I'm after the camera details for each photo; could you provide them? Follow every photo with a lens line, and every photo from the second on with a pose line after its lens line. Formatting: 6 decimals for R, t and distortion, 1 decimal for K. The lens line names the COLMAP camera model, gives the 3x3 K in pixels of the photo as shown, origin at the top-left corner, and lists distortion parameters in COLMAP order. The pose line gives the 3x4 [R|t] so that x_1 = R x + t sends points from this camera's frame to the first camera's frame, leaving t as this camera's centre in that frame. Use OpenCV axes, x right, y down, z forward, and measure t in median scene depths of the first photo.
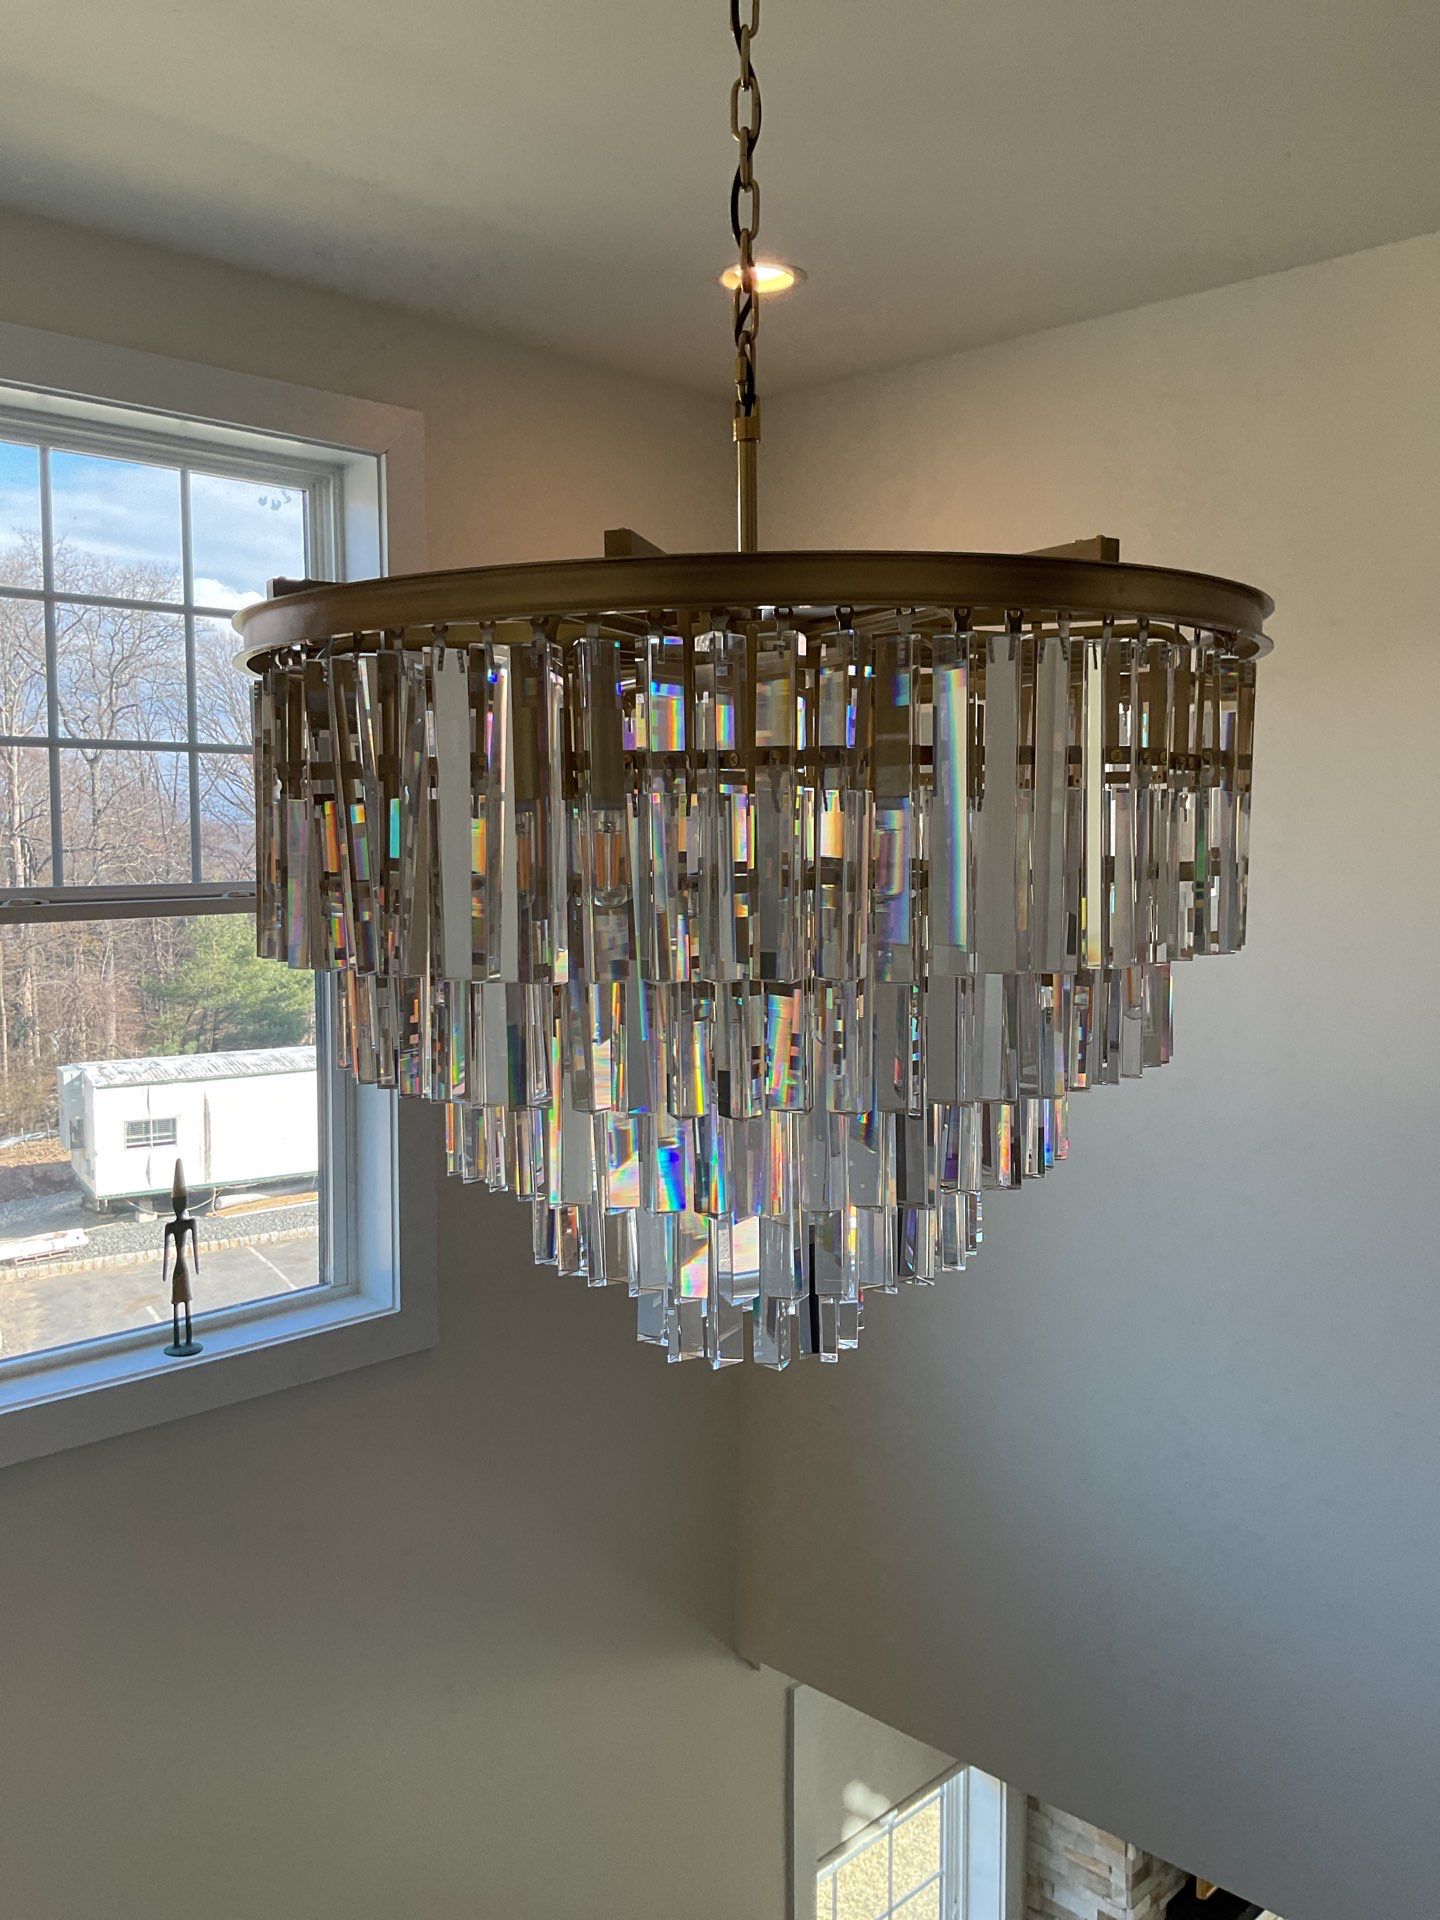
lens RADIAL K [[1616.5, 0, 732.4], [0, 1616.5, 962.0], [0, 0, 1]] dist [0.003550, -0.038995]
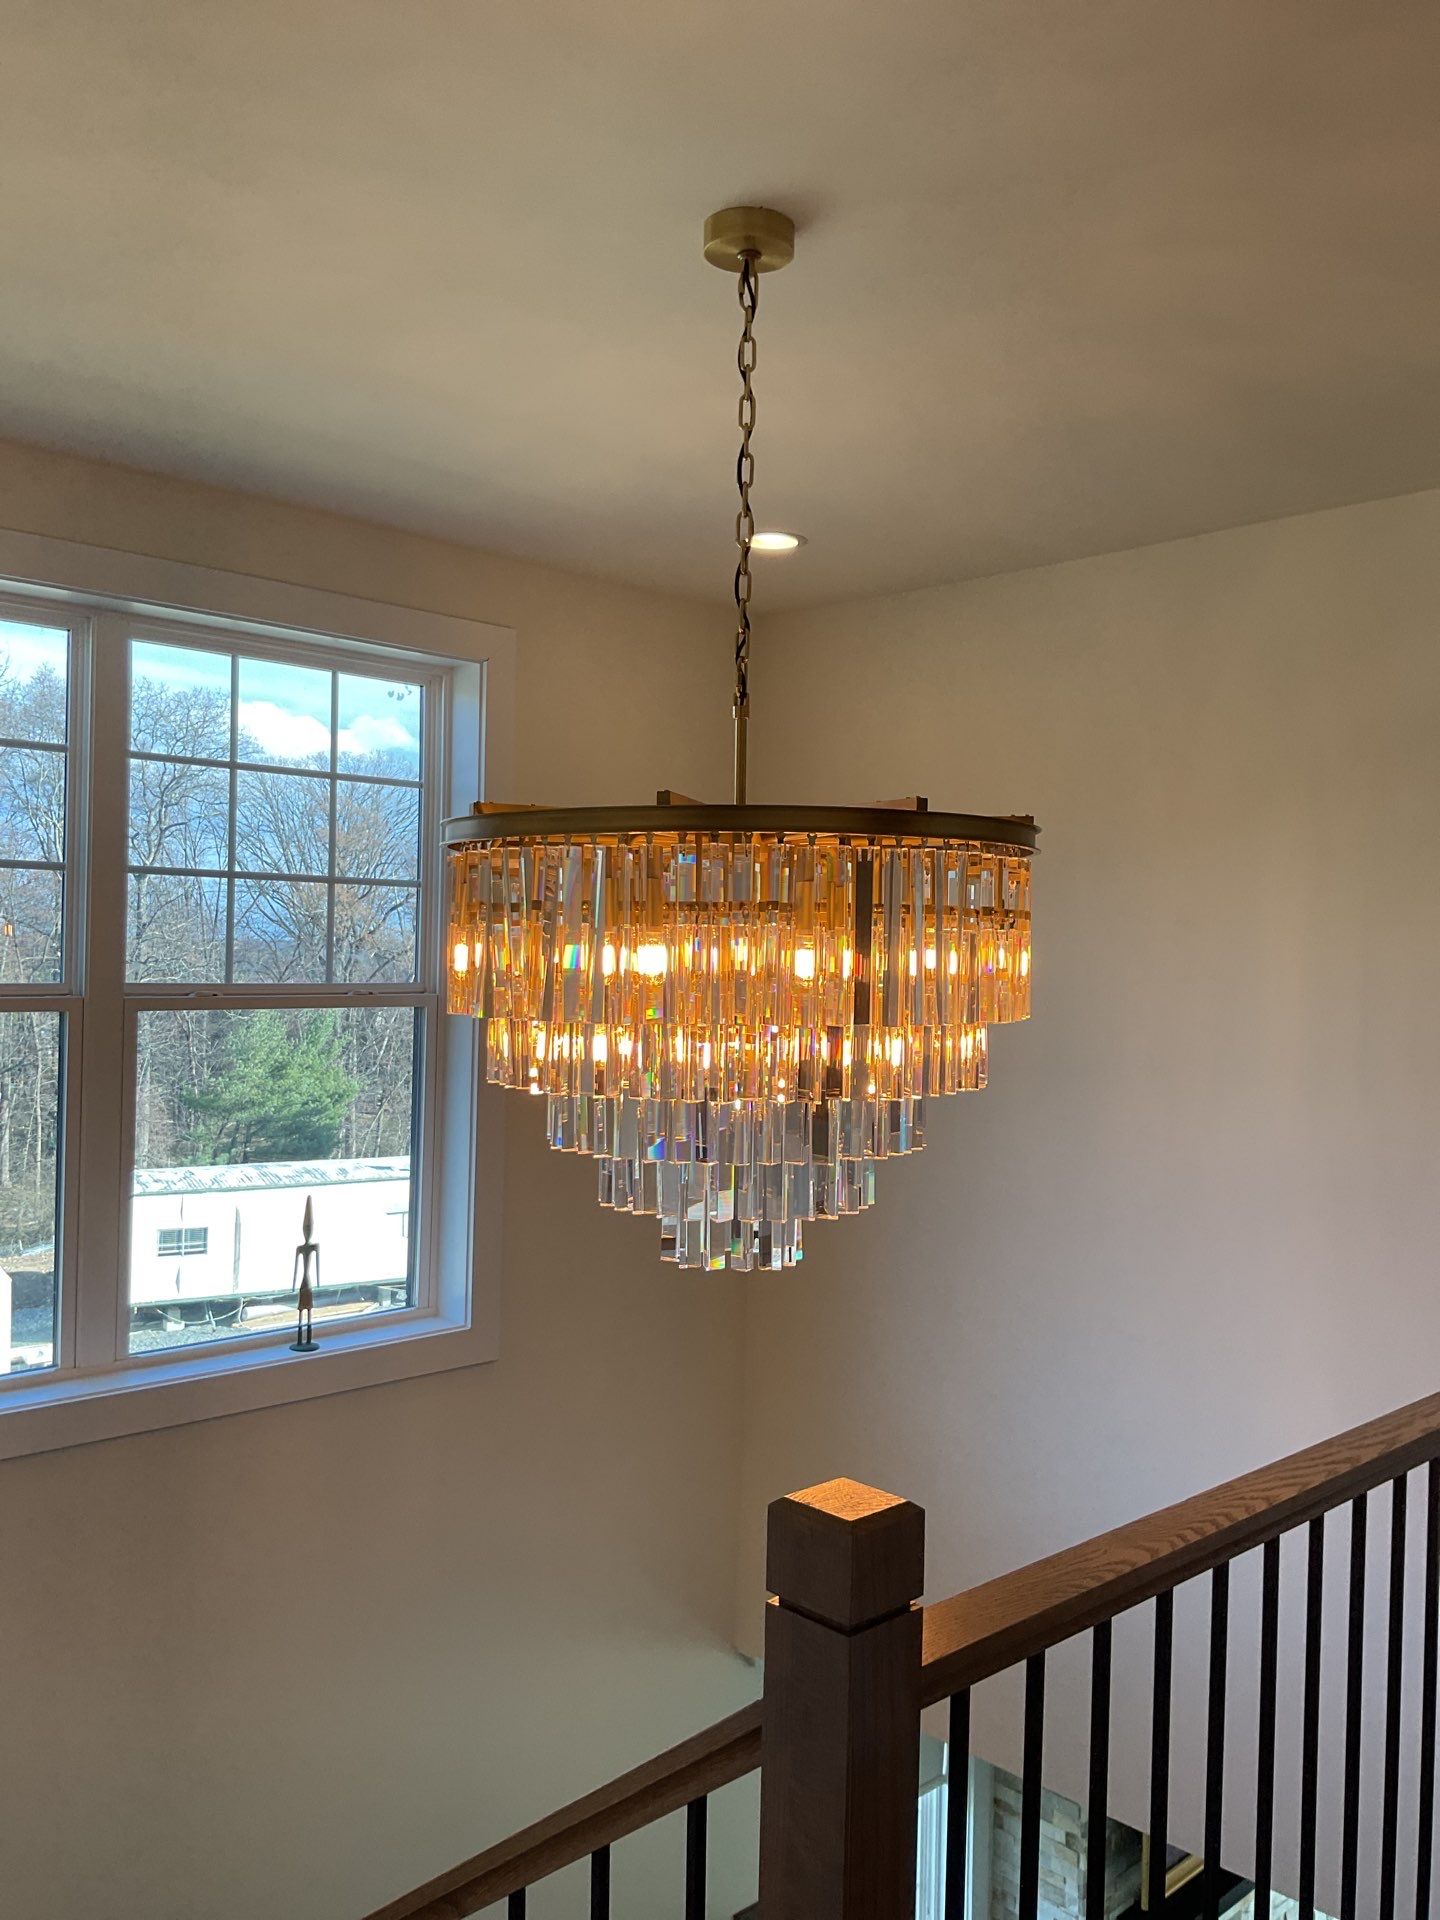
lens RADIAL K [[1616.5, 0, 718.1], [0, 1616.5, 958.8], [0, 0, 1]] dist [0.003550, -0.038995]
pose [[0.999381, 0.021548, -0.027797, 0.014717], [-0.023705, 0.996531, -0.079778, 0.025087], [0.025982, 0.080387, 0.996425, -0.263500]]
